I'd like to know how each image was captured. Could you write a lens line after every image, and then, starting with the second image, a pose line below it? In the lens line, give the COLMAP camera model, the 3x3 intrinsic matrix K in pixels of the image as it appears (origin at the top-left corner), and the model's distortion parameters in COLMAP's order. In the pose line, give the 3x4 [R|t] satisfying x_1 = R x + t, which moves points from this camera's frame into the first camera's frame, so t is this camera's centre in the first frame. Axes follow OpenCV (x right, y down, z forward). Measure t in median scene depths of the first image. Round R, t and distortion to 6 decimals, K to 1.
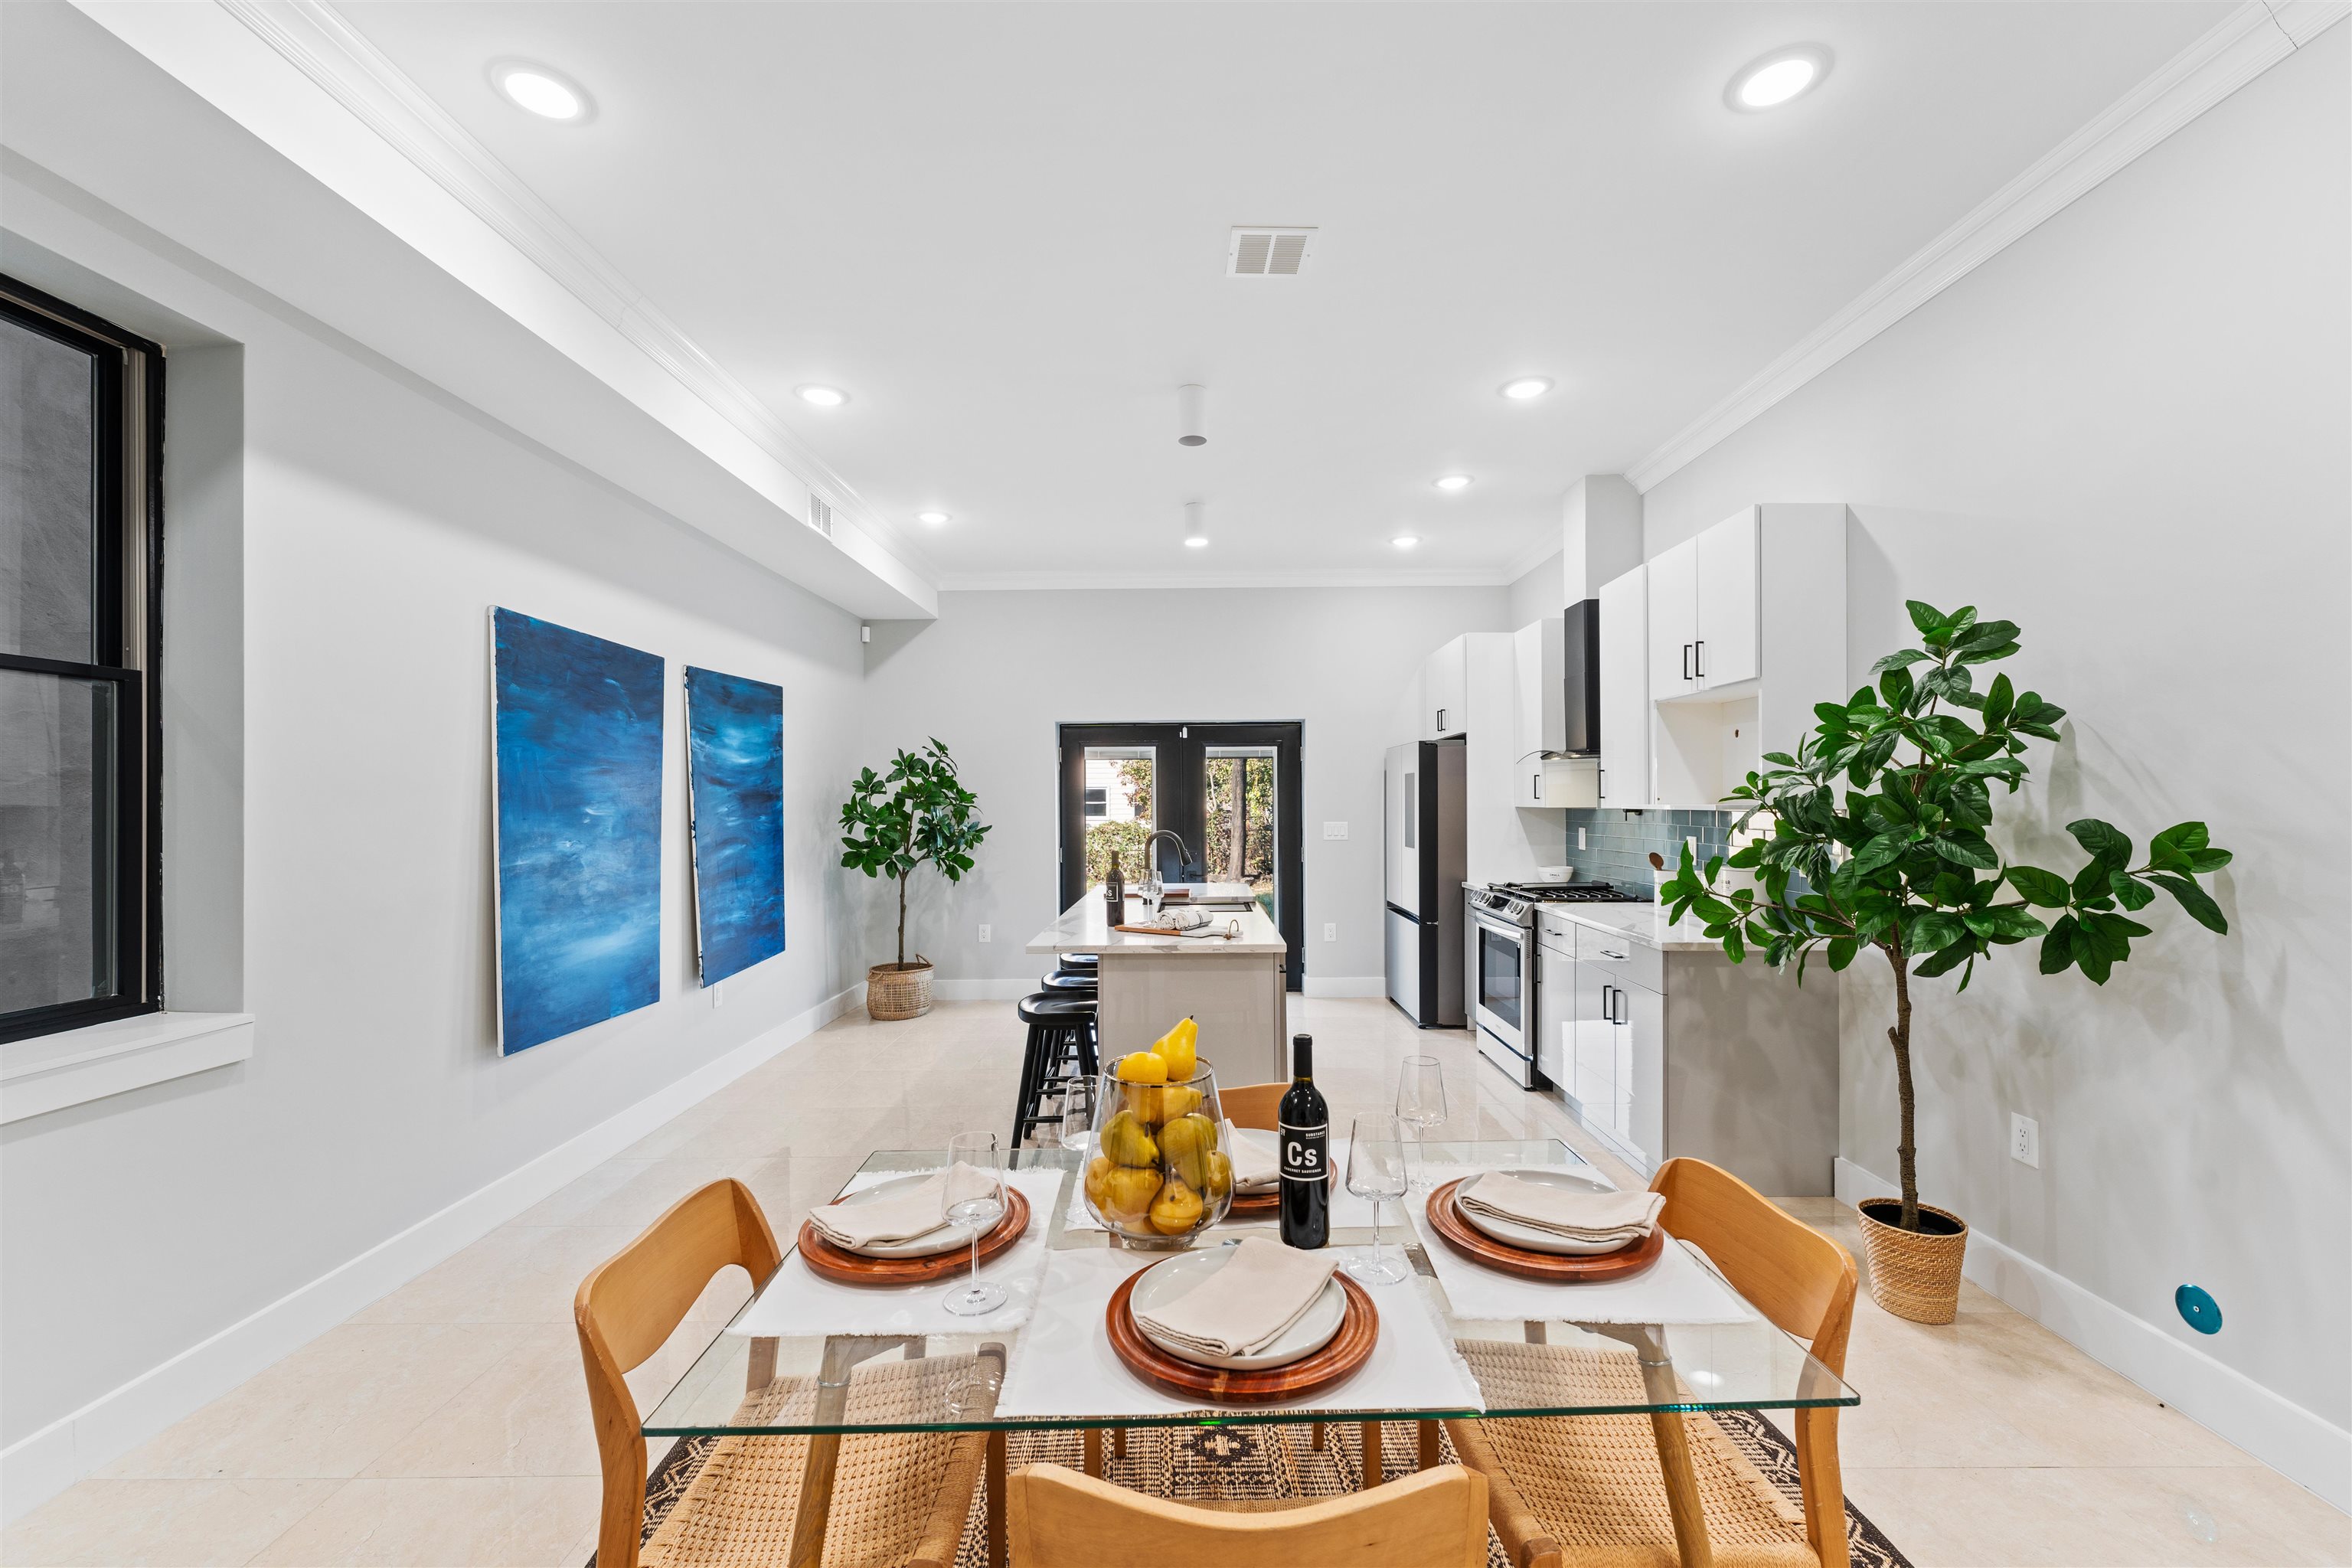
lens RADIAL K [[939.8, 0, 1171.9], [0, 939.8, 800.9], [0, 0, 1]] dist [-0.005837, 0.000530]
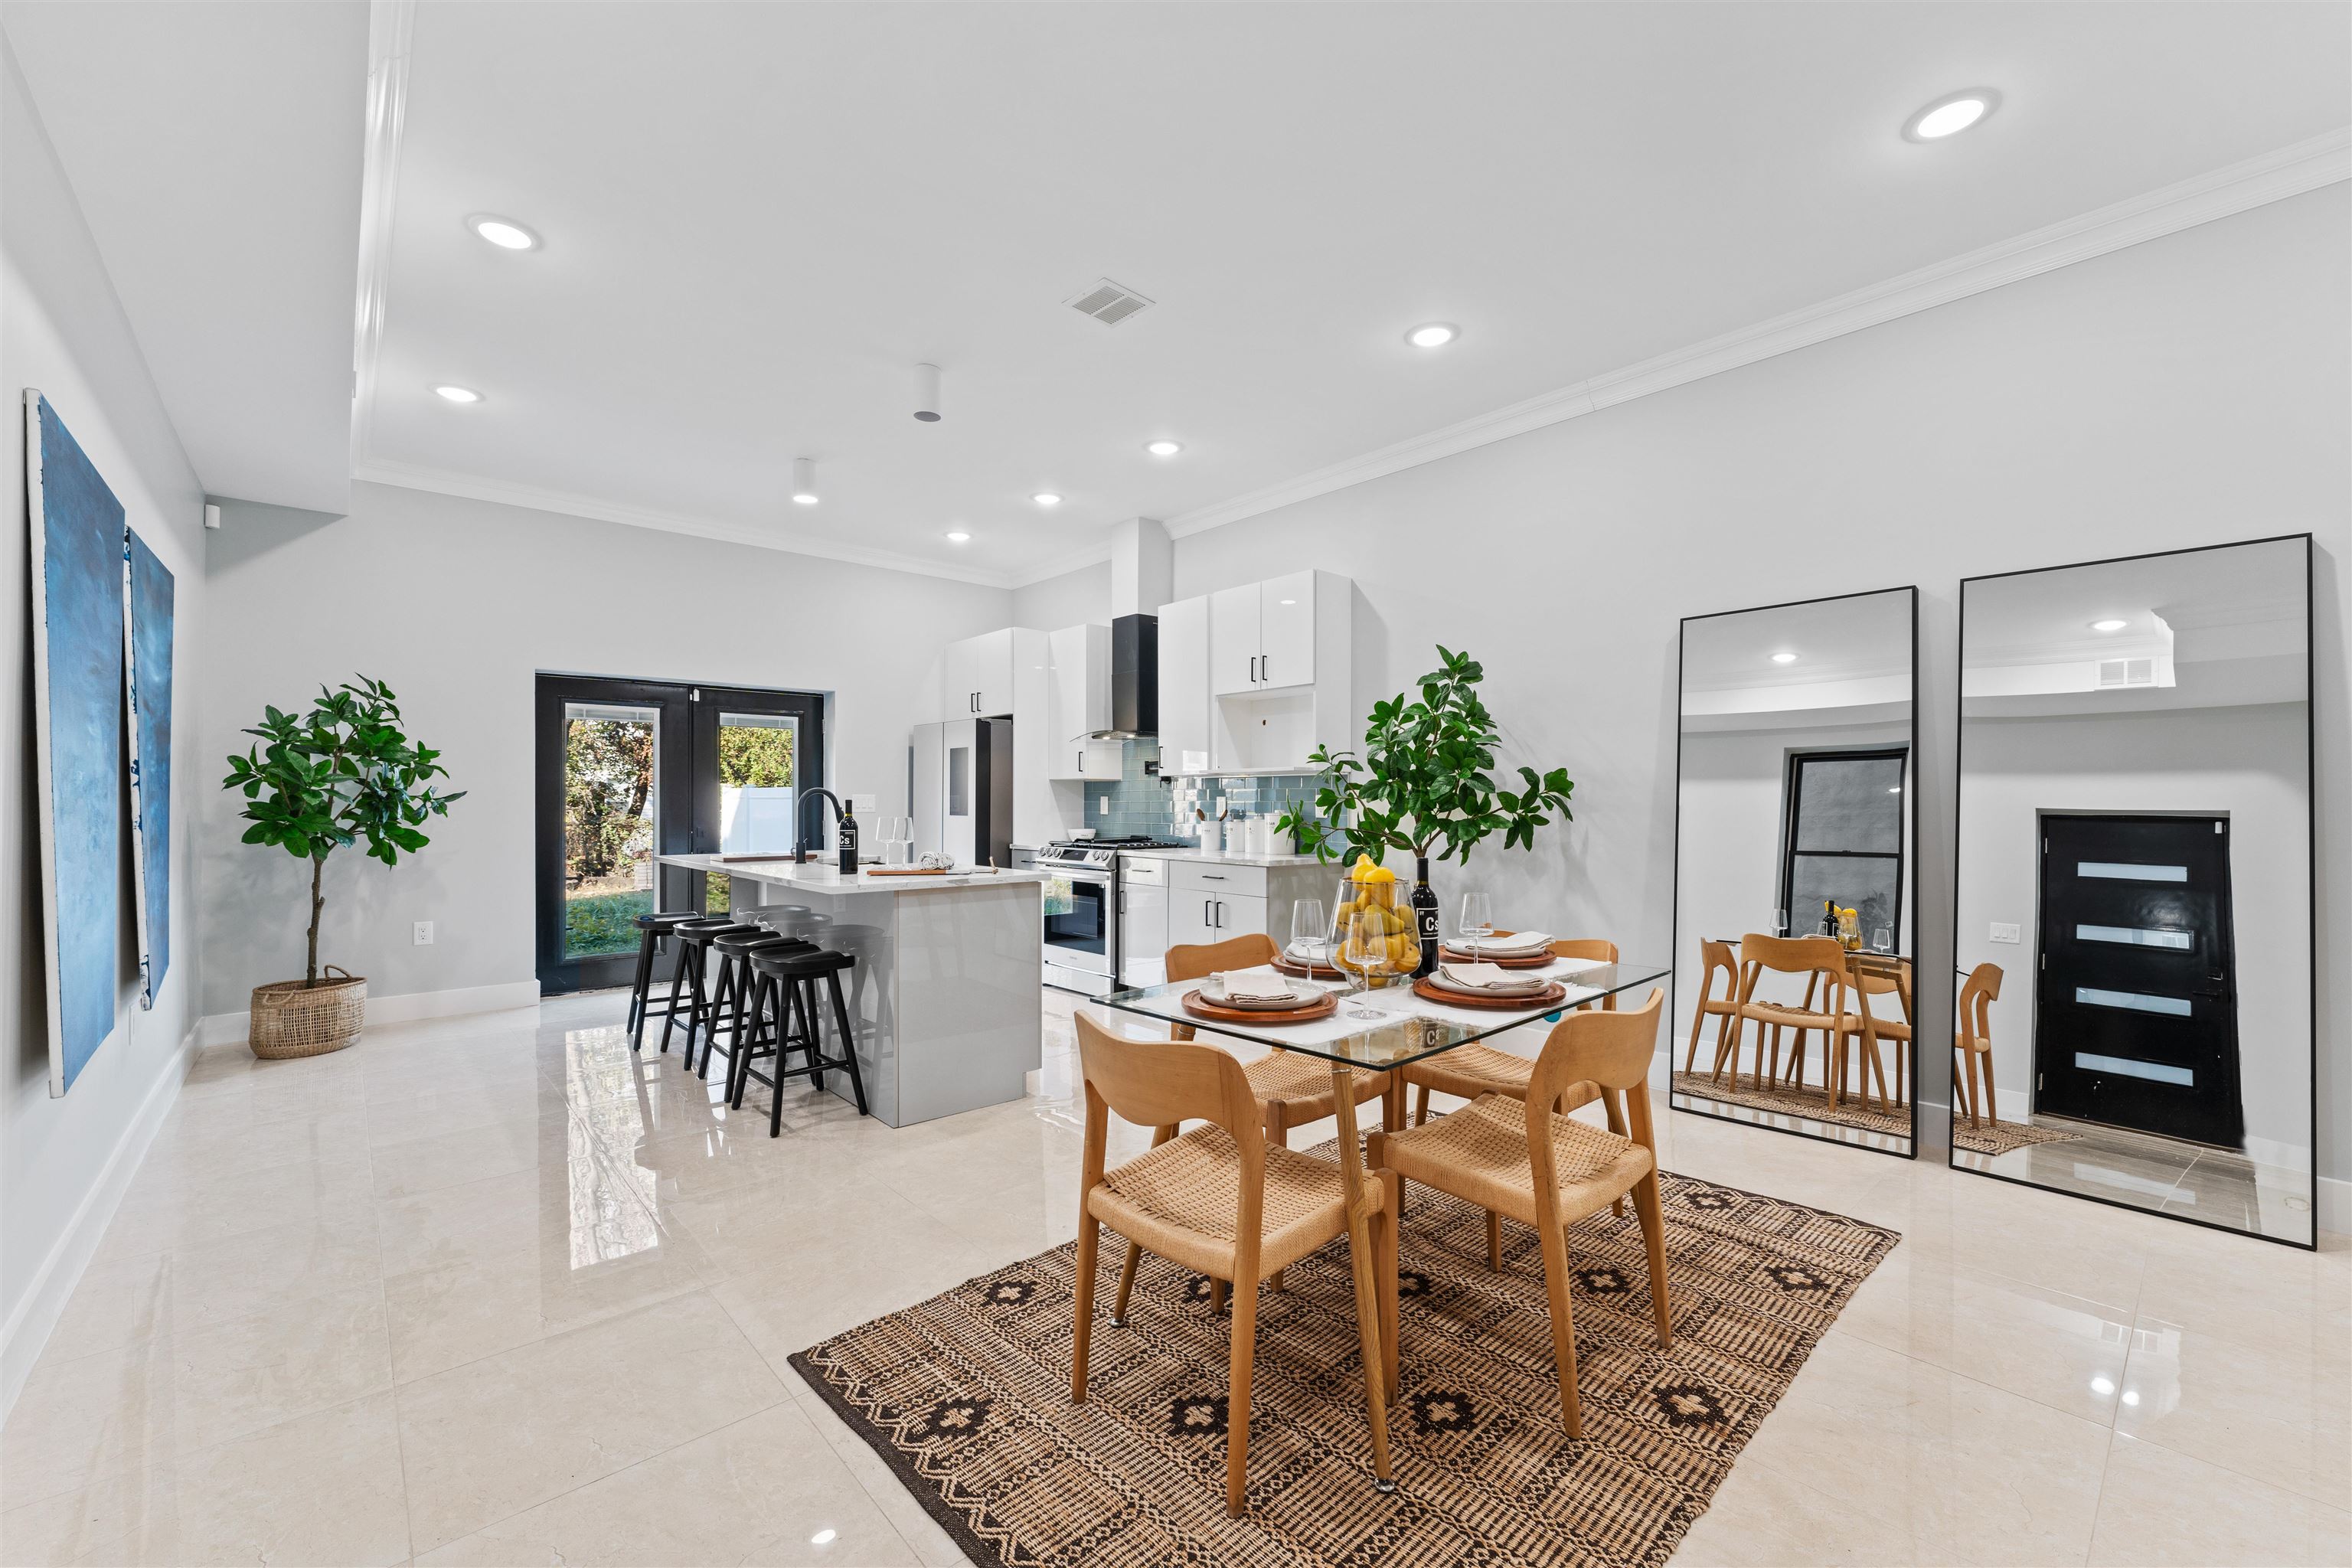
lens RADIAL K [[970.0, 0, 1152.7], [0, 970.0, 799.8], [0, 0, 1]] dist [0.002931, -0.000208]
pose [[0.744248, 0.009984, 0.667828, -0.424902], [-0.006847, 0.999950, -0.007319, 0.048316], [-0.667868, 0.000874, 0.744279, 0.003721]]
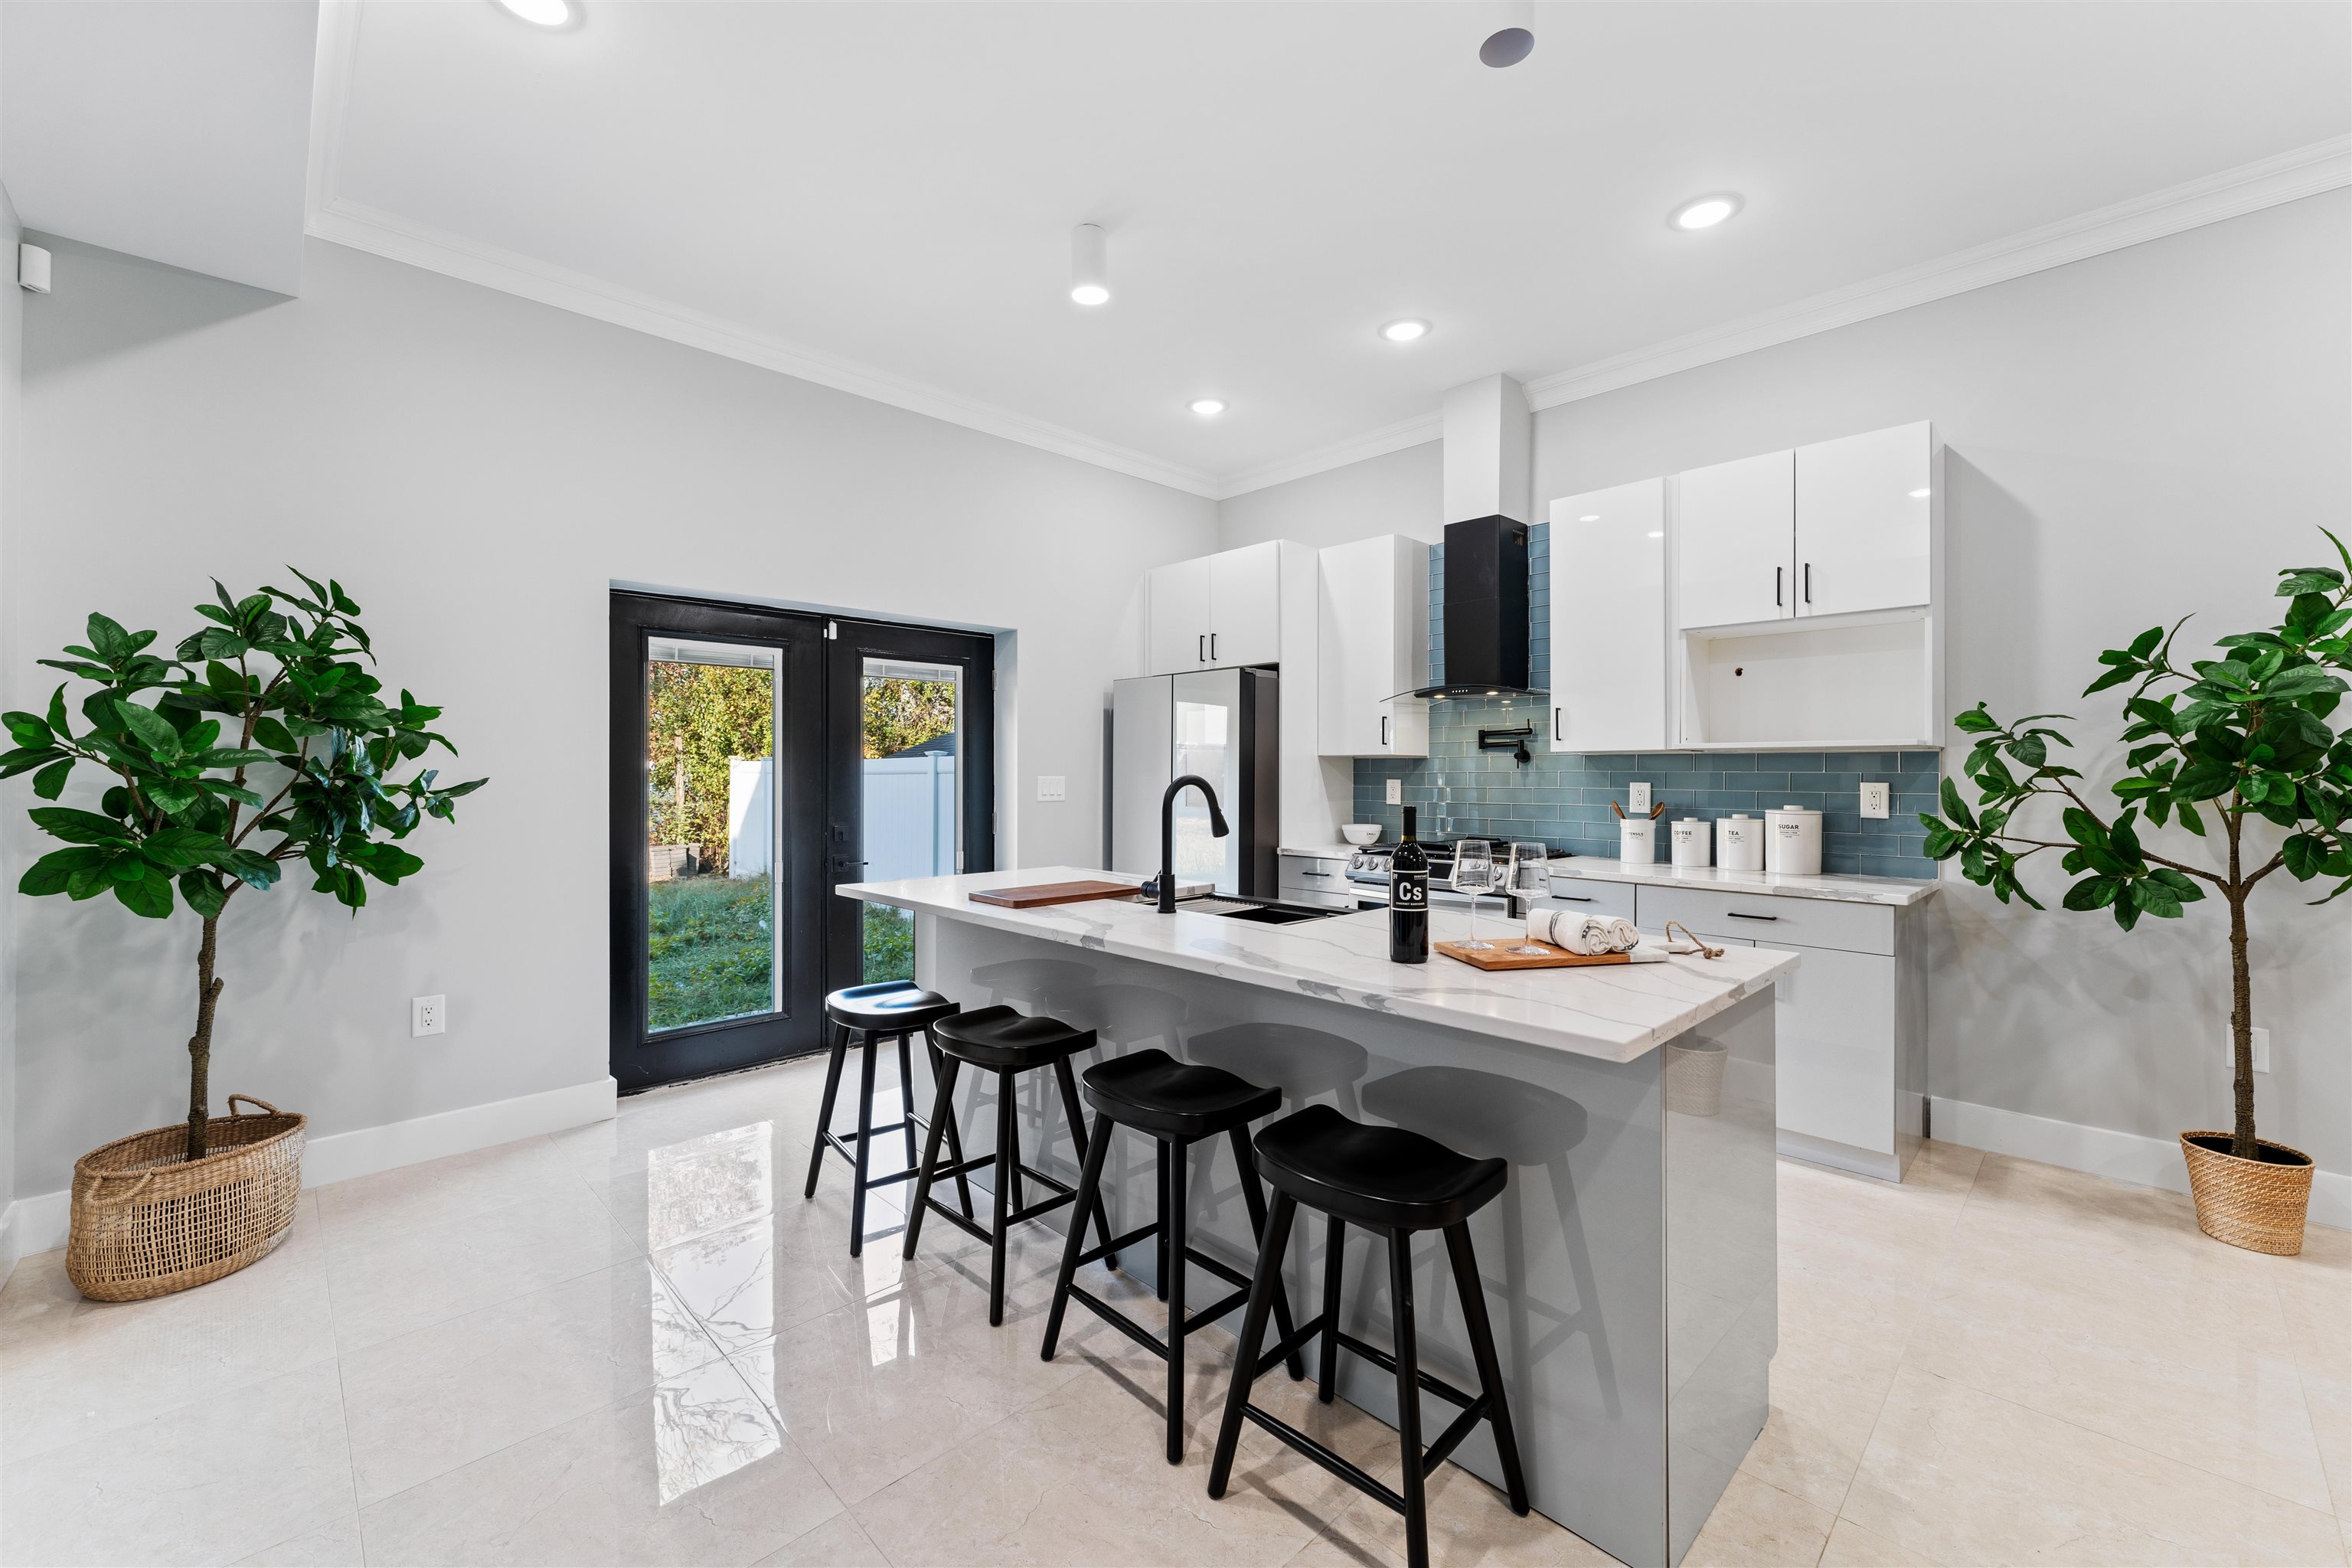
lens RADIAL K [[939.8, 0, 1202.3], [0, 939.8, 767.9], [0, 0, 1]] dist [-0.005837, 0.000530]
pose [[0.700633, 0.011432, 0.713430, -0.378355], [-0.006878, 0.999933, -0.009268, 0.031337], [-0.713488, 0.001586, 0.700665, 0.593438]]
